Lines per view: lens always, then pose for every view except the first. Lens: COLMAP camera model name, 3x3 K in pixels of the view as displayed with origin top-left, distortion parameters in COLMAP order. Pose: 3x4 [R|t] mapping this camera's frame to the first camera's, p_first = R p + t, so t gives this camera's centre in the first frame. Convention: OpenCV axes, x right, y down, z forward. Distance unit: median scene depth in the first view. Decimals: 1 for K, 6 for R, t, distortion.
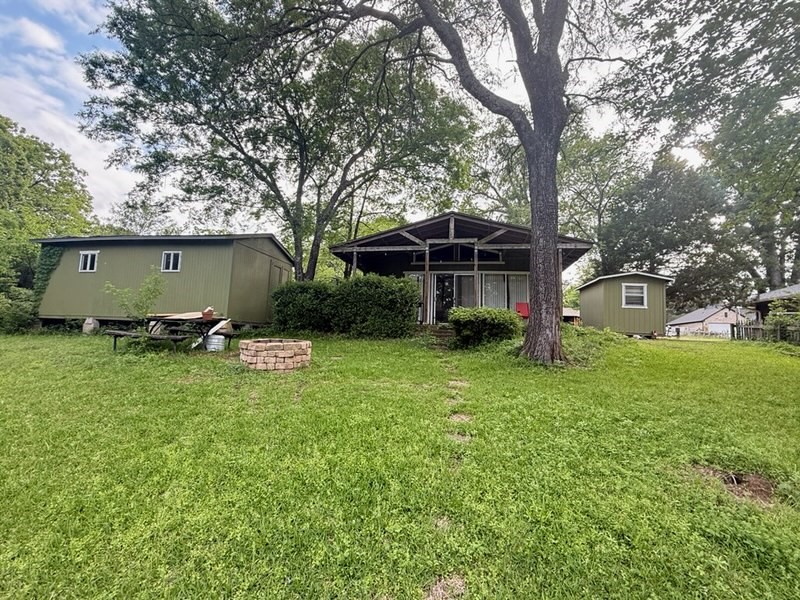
lens RADIAL K [[371.8, 0, 400.5], [0, 371.8, 297.5], [0, 0, 1]] dist [0.000566, -0.000295]
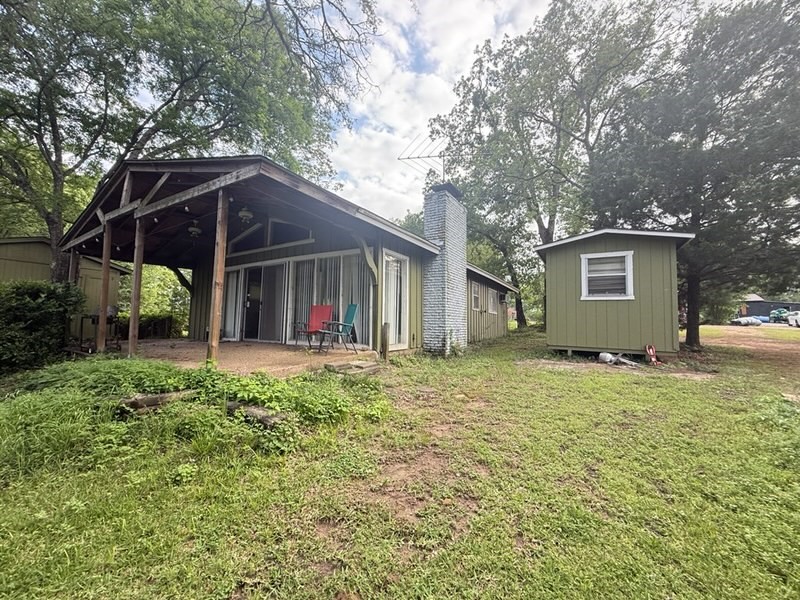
lens RADIAL K [[319.3, 0, 400.8], [0, 319.3, 302.5], [0, 0, 1]] dist [-0.000521, -0.000207]
pose [[0.937480, -0.051379, -0.344225, 0.772033], [0.060596, 0.998033, 0.016064, 0.011139], [0.342723, -0.035918, 0.938750, 0.726833]]
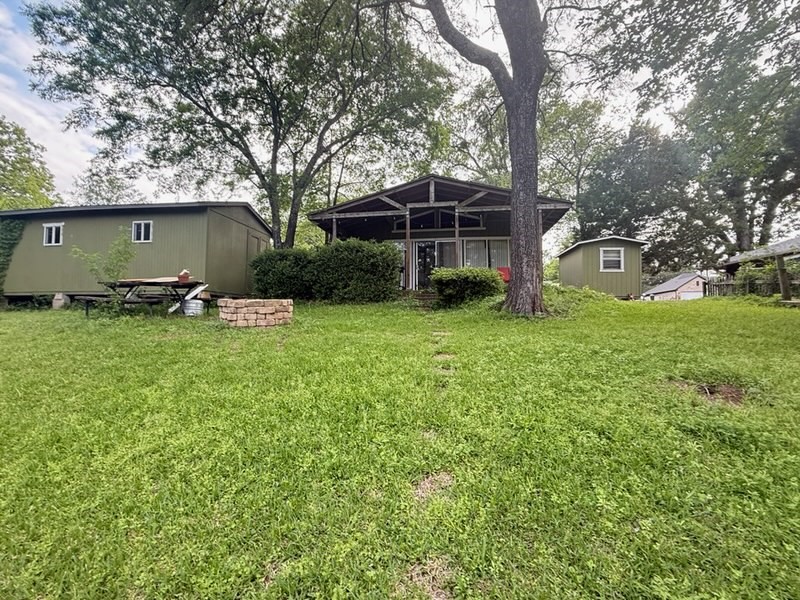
lens RADIAL K [[371.8, 0, 398.5], [0, 371.8, 299.0], [0, 0, 1]] dist [0.000566, -0.000295]
pose [[0.998687, -0.030605, 0.041069, -0.000046], [0.028278, 0.998026, 0.056080, 0.043807], [-0.042705, -0.054845, 0.997581, 0.003737]]
